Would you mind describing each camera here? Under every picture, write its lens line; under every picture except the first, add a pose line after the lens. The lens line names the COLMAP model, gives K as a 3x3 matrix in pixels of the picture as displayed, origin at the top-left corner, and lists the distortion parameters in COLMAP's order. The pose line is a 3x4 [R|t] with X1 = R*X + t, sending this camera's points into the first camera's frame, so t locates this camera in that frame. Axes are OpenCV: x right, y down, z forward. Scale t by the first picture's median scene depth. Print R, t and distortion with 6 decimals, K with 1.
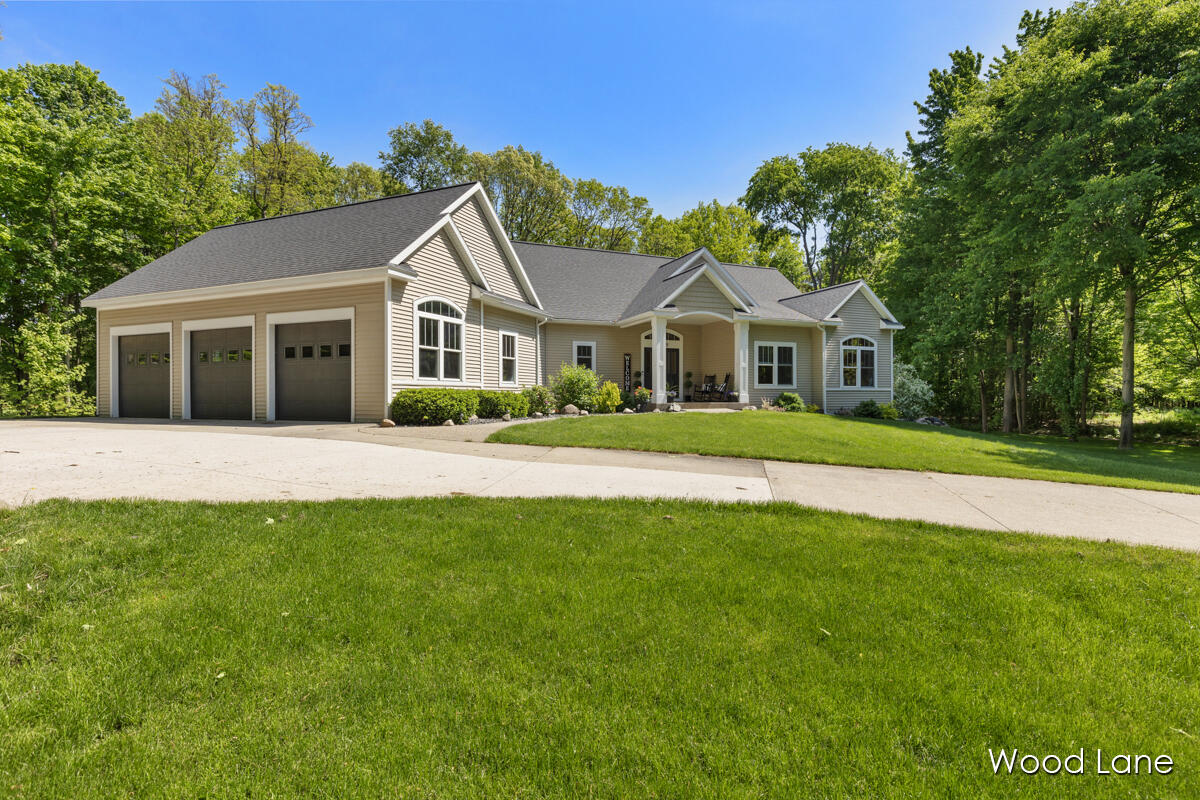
lens RADIAL K [[569.0, 0, 606.8], [0, 569.0, 396.2], [0, 0, 1]] dist [-0.000288, 0.000746]
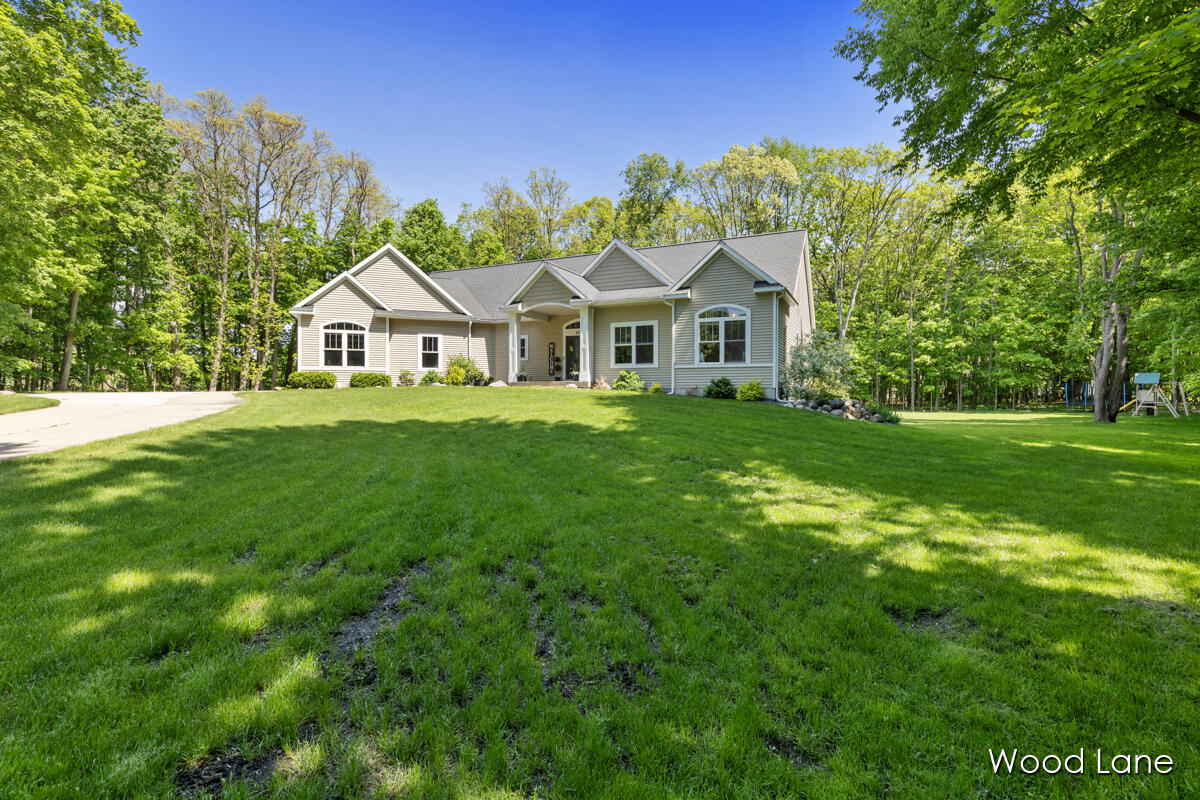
lens RADIAL K [[569.0, 0, 598.1], [0, 569.0, 398.0], [0, 0, 1]] dist [-0.000288, 0.000746]
pose [[0.661436, 0.008865, -0.749949, 1.116737], [-0.003668, 0.999956, 0.008584, 0.035141], [0.749992, -0.002927, 0.661440, 0.311227]]
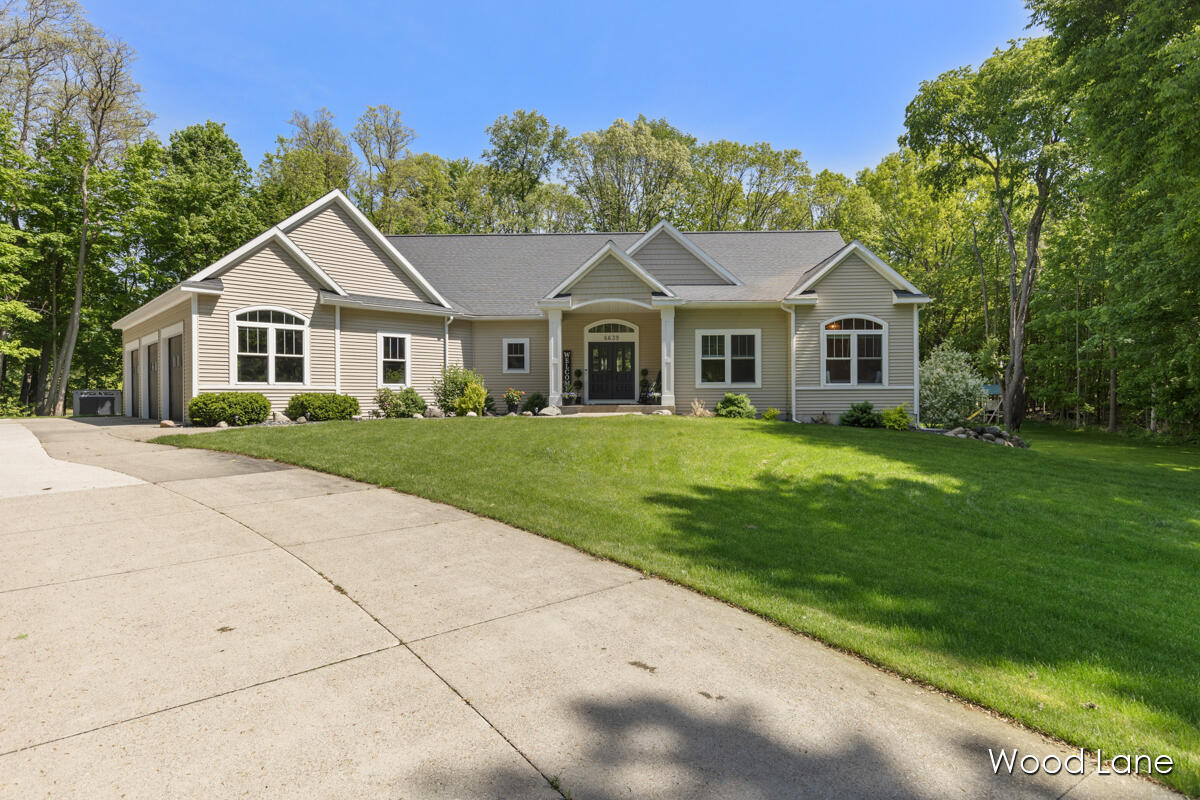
lens RADIAL K [[654.2, 0, 601.4], [0, 654.2, 399.4], [0, 0, 1]] dist [0.000123, 0.000705]
pose [[0.912777, -0.001434, -0.408456, 0.560288], [0.003668, 0.999982, 0.004687, -0.002349], [0.408442, -0.005777, 0.912766, 0.098582]]
